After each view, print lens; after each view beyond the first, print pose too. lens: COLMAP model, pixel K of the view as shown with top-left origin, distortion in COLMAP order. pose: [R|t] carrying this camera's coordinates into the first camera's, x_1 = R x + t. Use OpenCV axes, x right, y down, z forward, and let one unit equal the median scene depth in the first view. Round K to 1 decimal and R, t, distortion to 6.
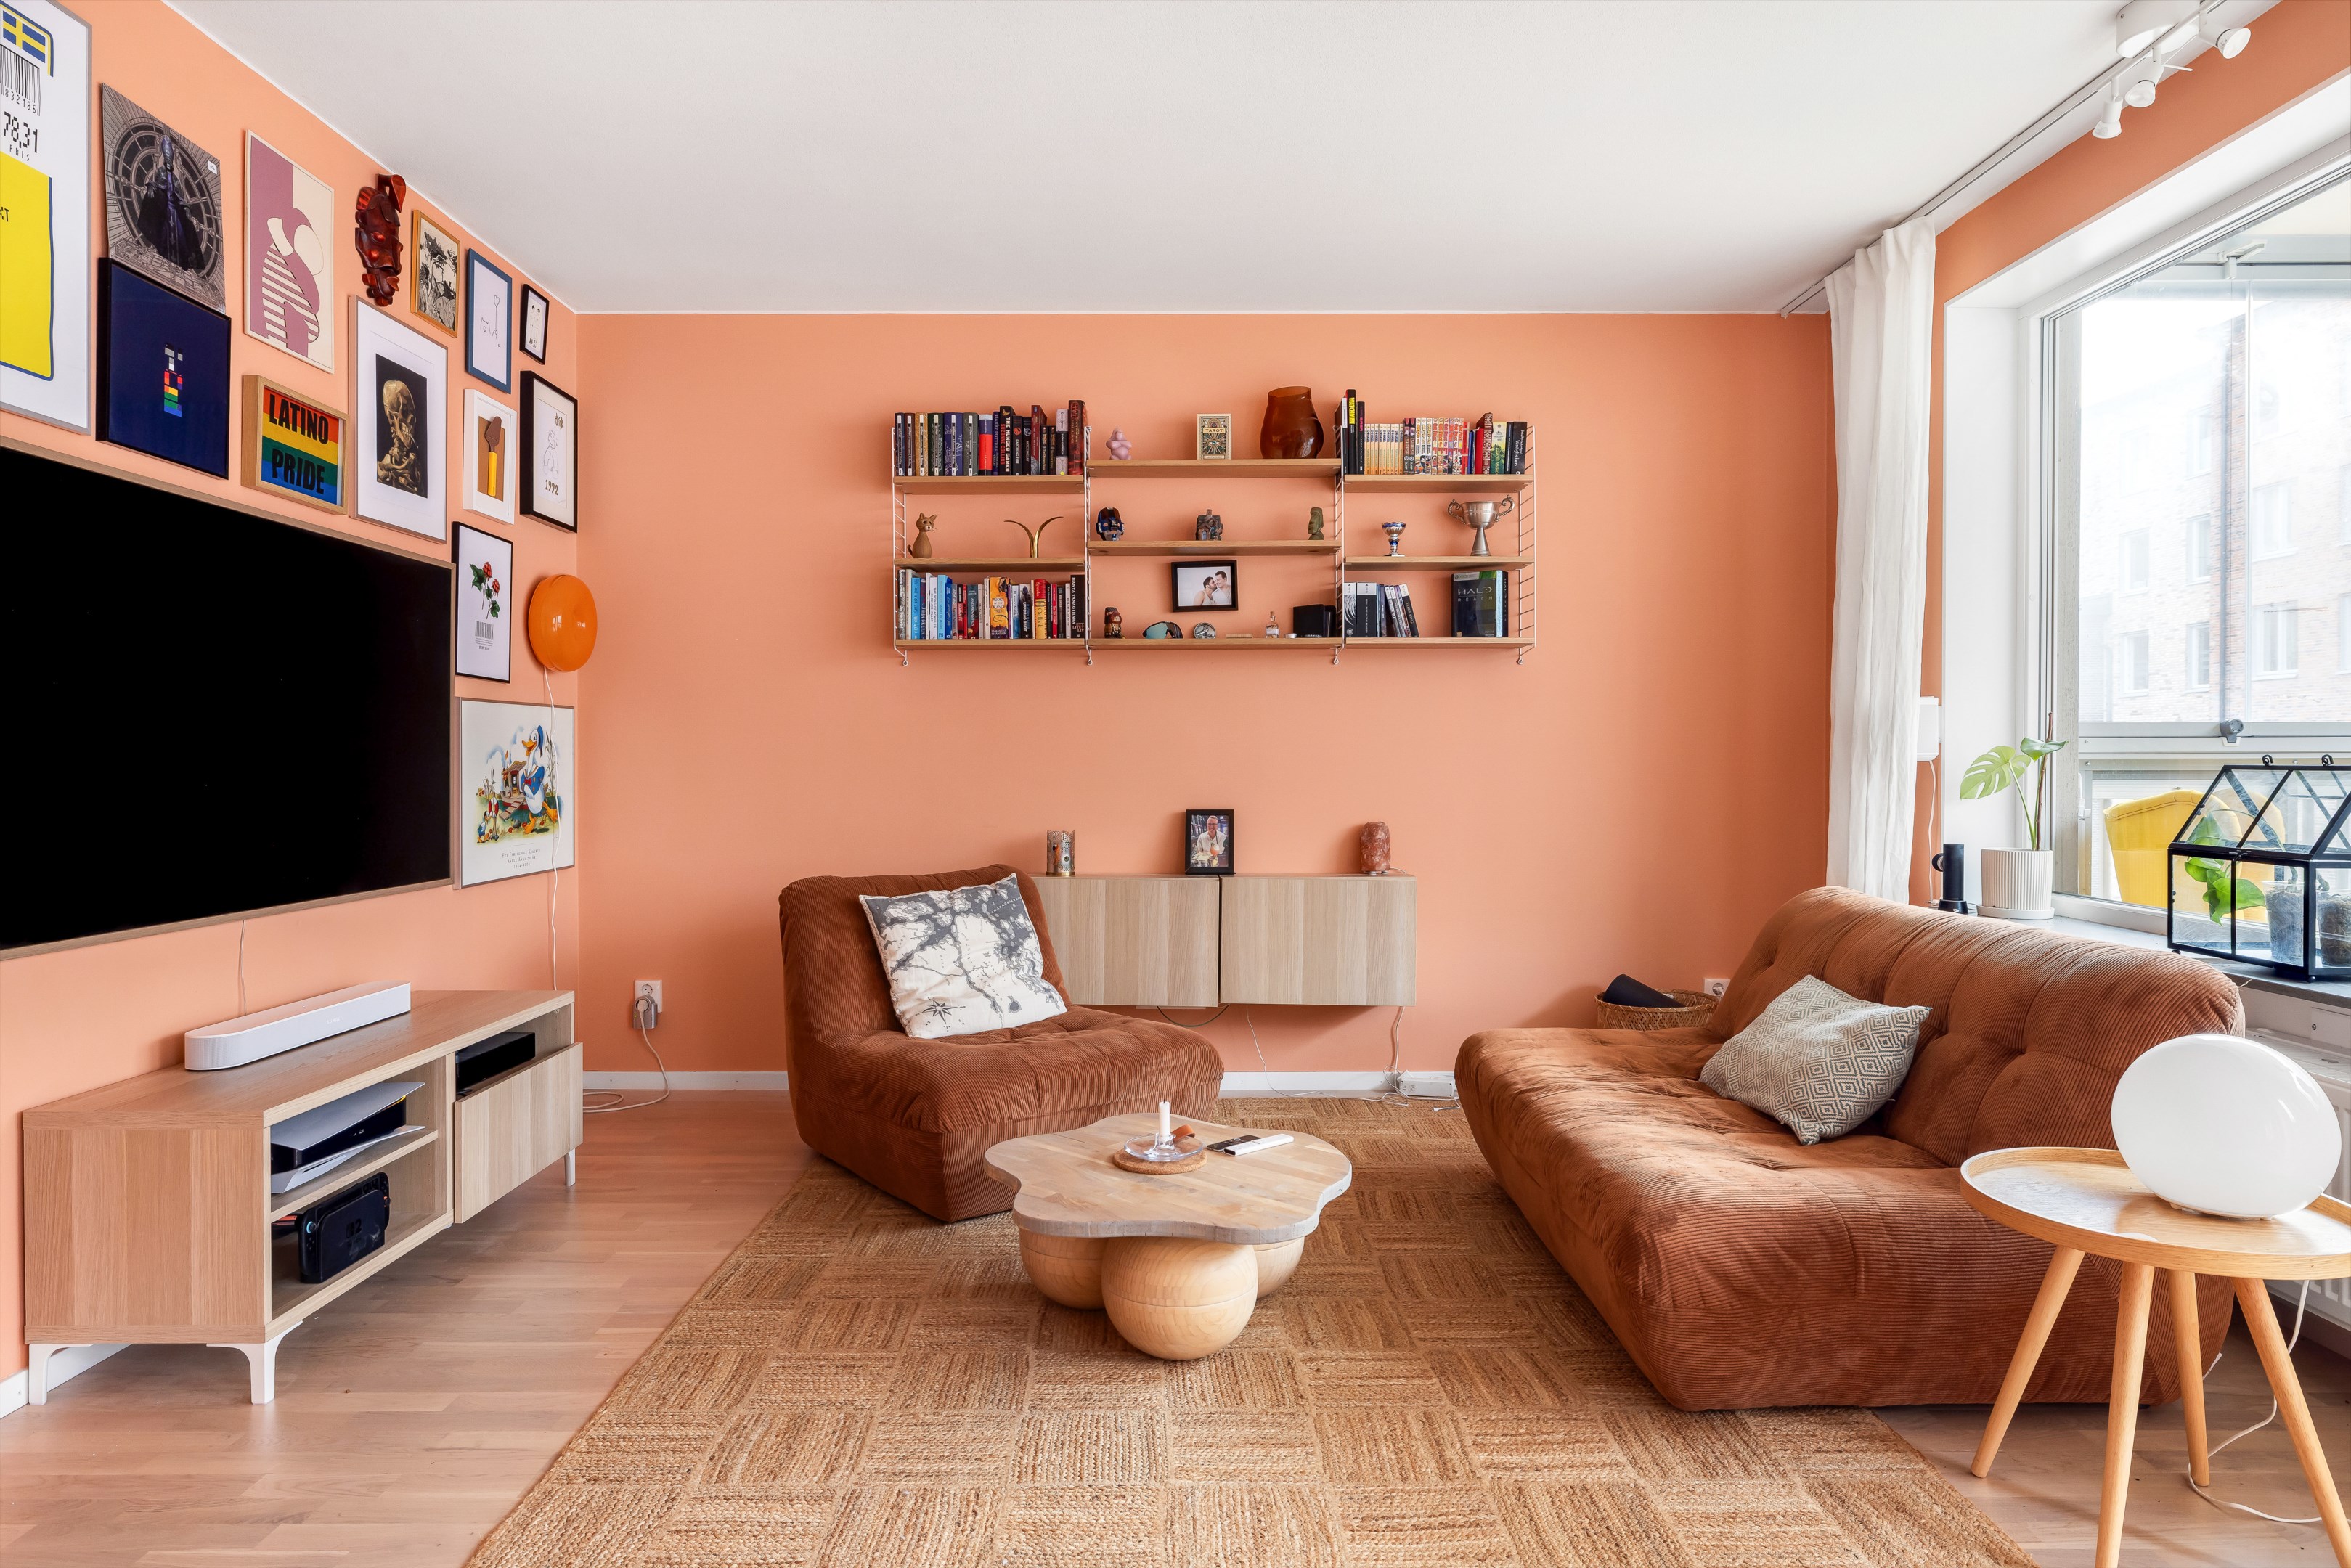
lens RADIAL K [[1402.1, 0, 1162.2], [0, 1402.1, 787.3], [0, 0, 1]] dist [-0.001866, -0.000307]
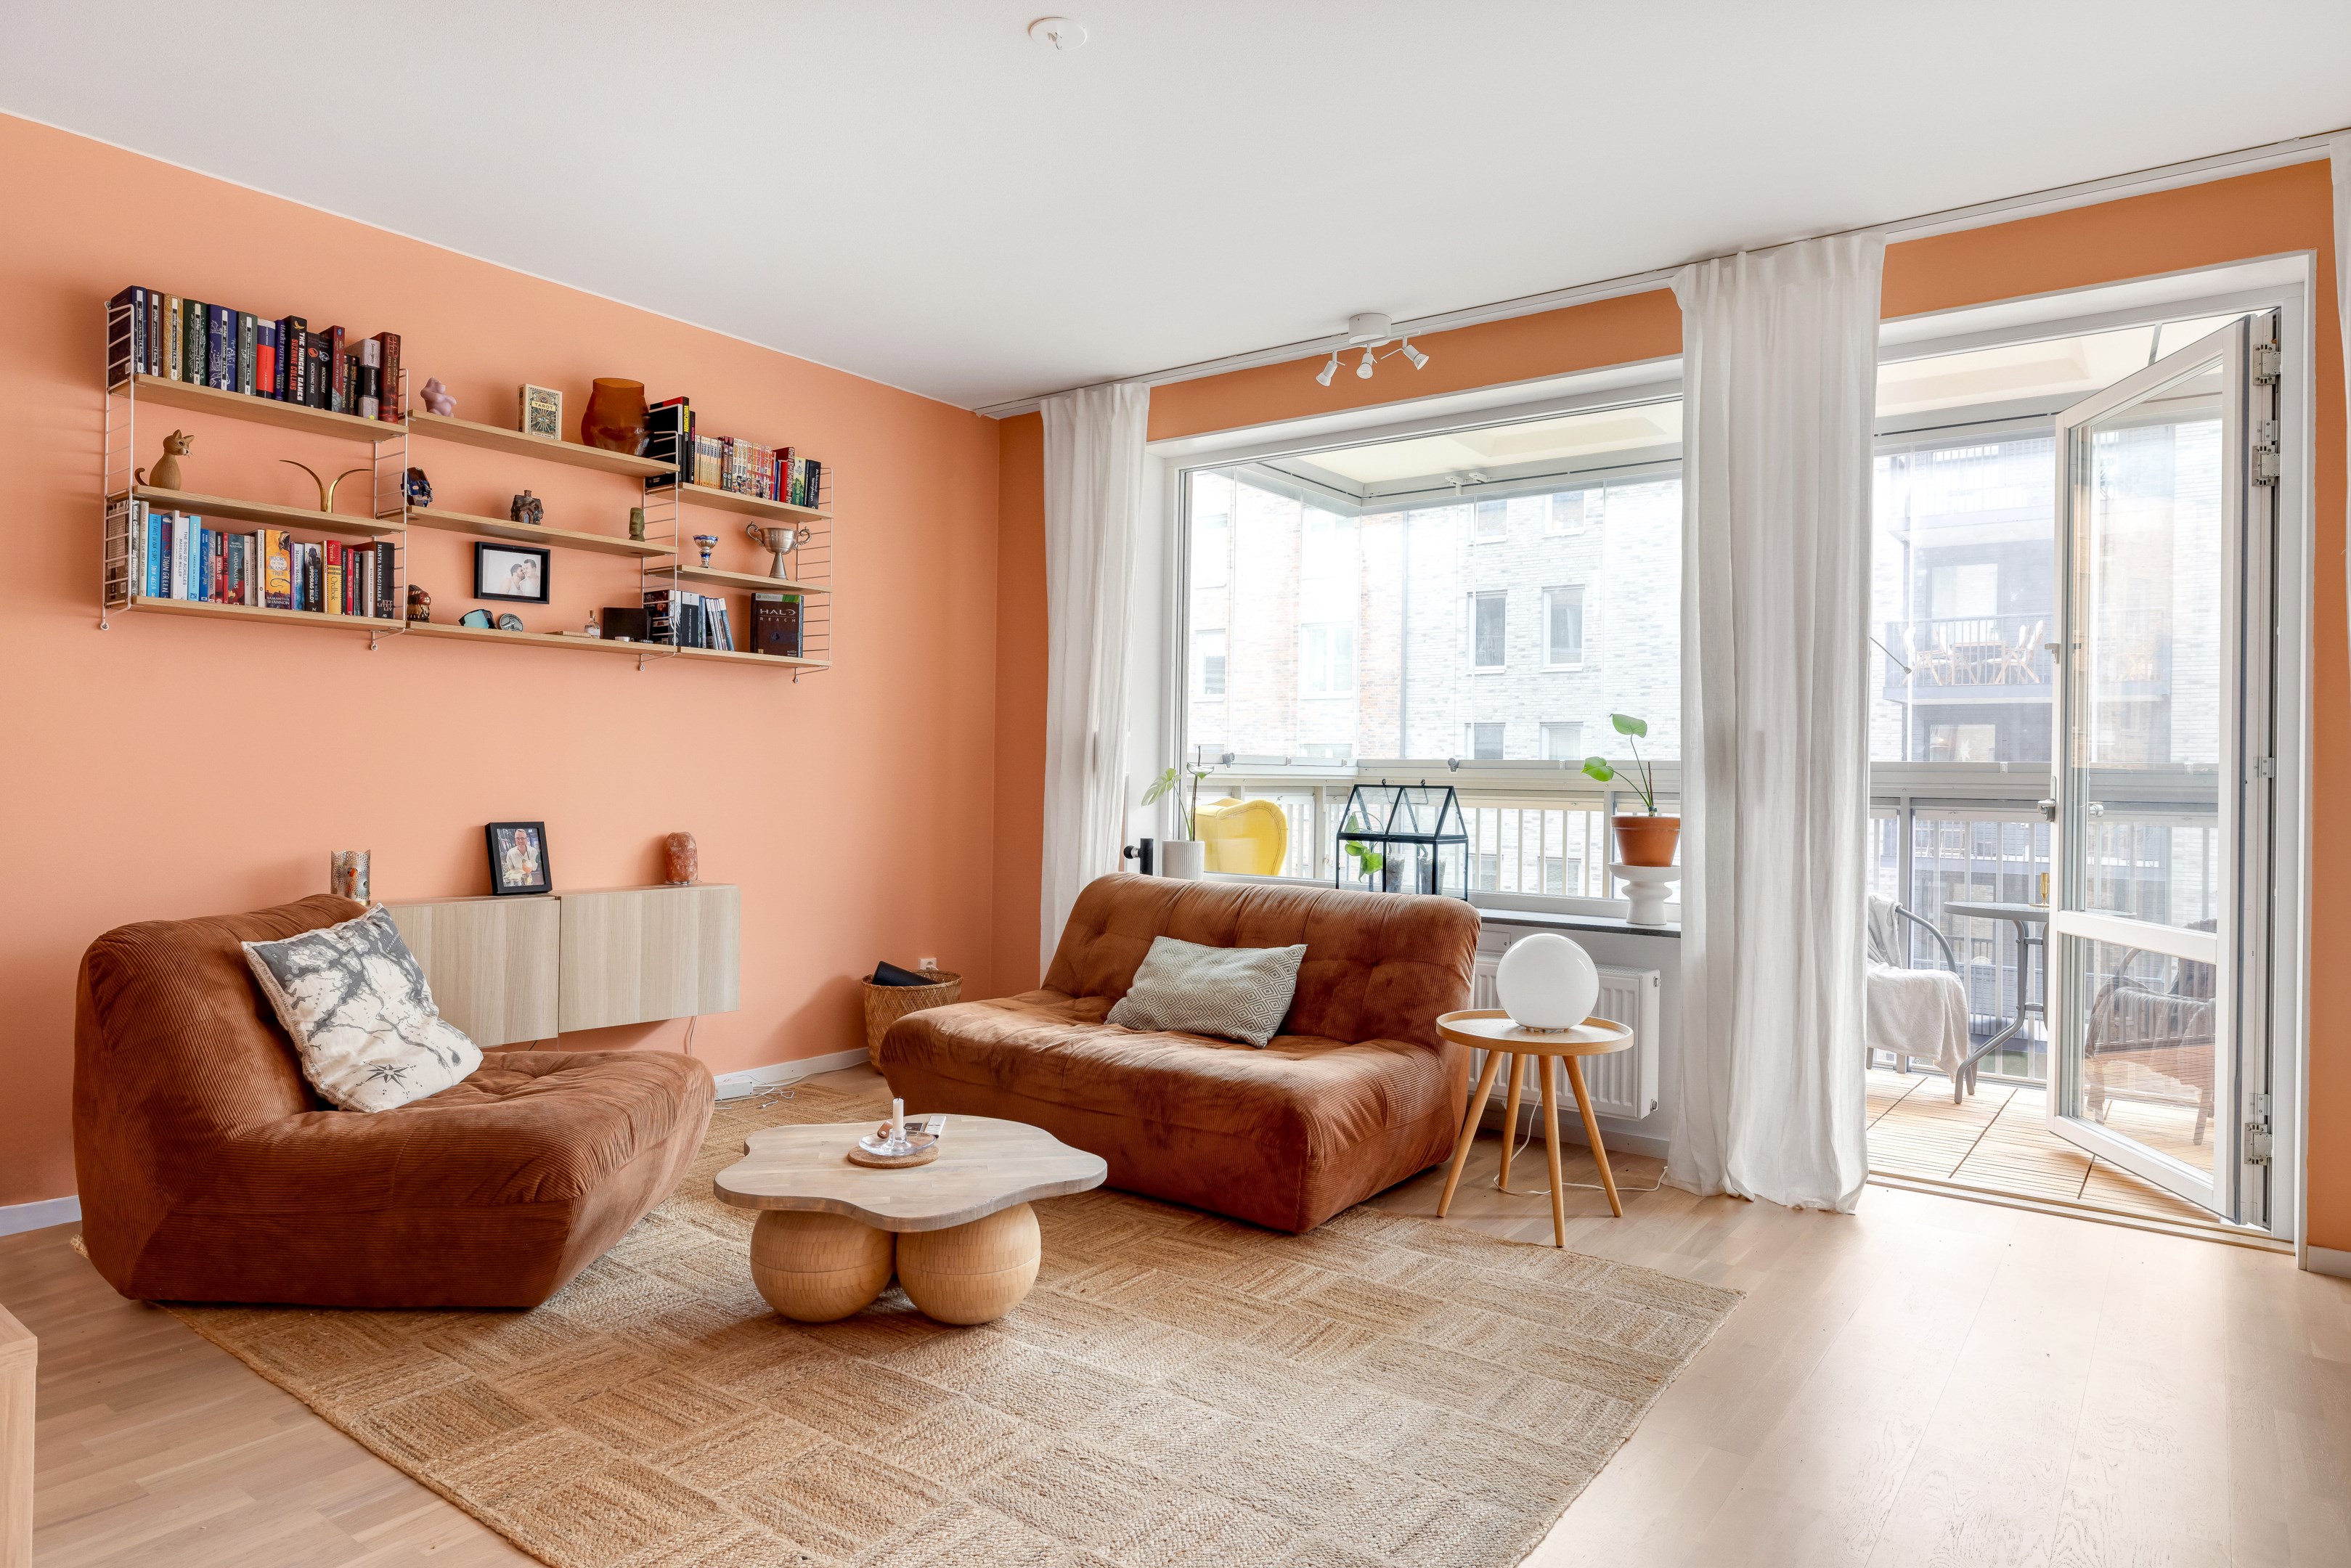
lens RADIAL K [[1402.1, 0, 1162.2], [0, 1402.1, 787.3], [0, 0, 1]] dist [-0.001866, -0.000307]
pose [[0.597429, 0.004986, 0.801906, -0.453255], [-0.000777, 0.999984, -0.005638, -0.001785], [-0.801921, 0.002745, 0.597423, 0.134736]]
